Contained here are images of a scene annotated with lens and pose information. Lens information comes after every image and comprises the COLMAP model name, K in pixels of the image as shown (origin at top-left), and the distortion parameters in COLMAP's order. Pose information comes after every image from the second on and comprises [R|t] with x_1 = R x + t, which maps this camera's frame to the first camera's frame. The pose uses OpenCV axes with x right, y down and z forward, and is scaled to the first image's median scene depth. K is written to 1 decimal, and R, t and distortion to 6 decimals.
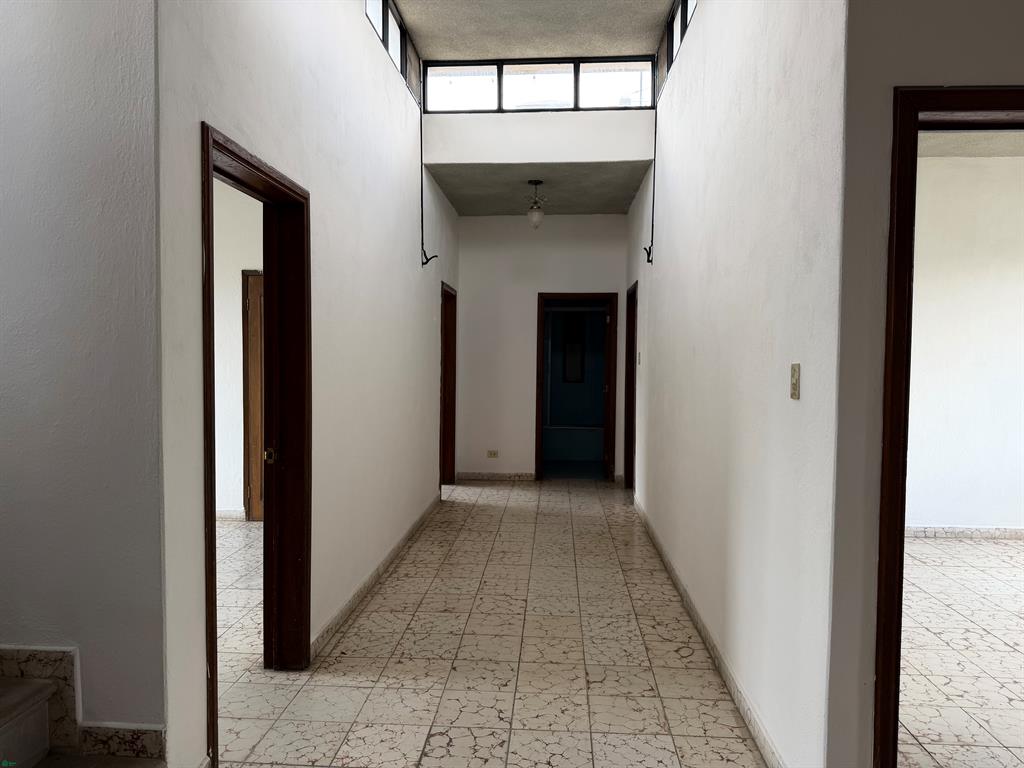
lens RADIAL K [[727.6, 0, 516.2], [0, 727.6, 390.4], [0, 0, 1]] dist [0.032251, -0.047592]
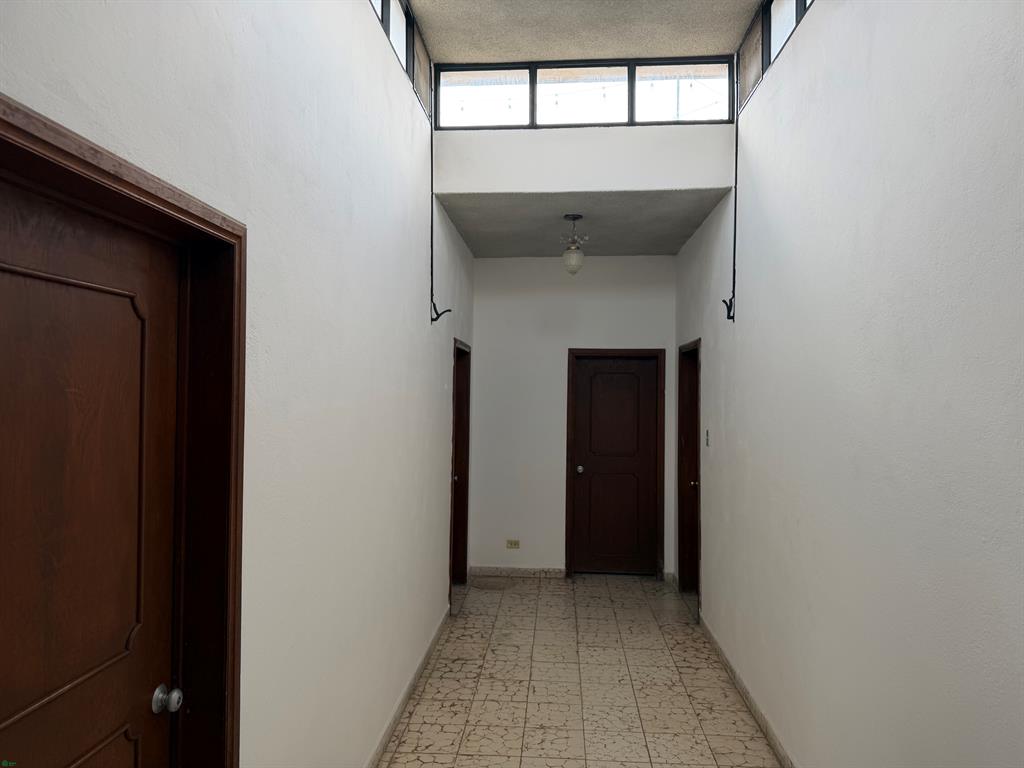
lens RADIAL K [[727.6, 0, 510.8], [0, 727.6, 378.6], [0, 0, 1]] dist [0.032251, -0.047592]
pose [[0.999938, 0.001698, -0.010993, -0.036862], [-0.002415, 0.997848, -0.065527, -0.063028], [0.010858, 0.065549, 0.997790, 0.240938]]
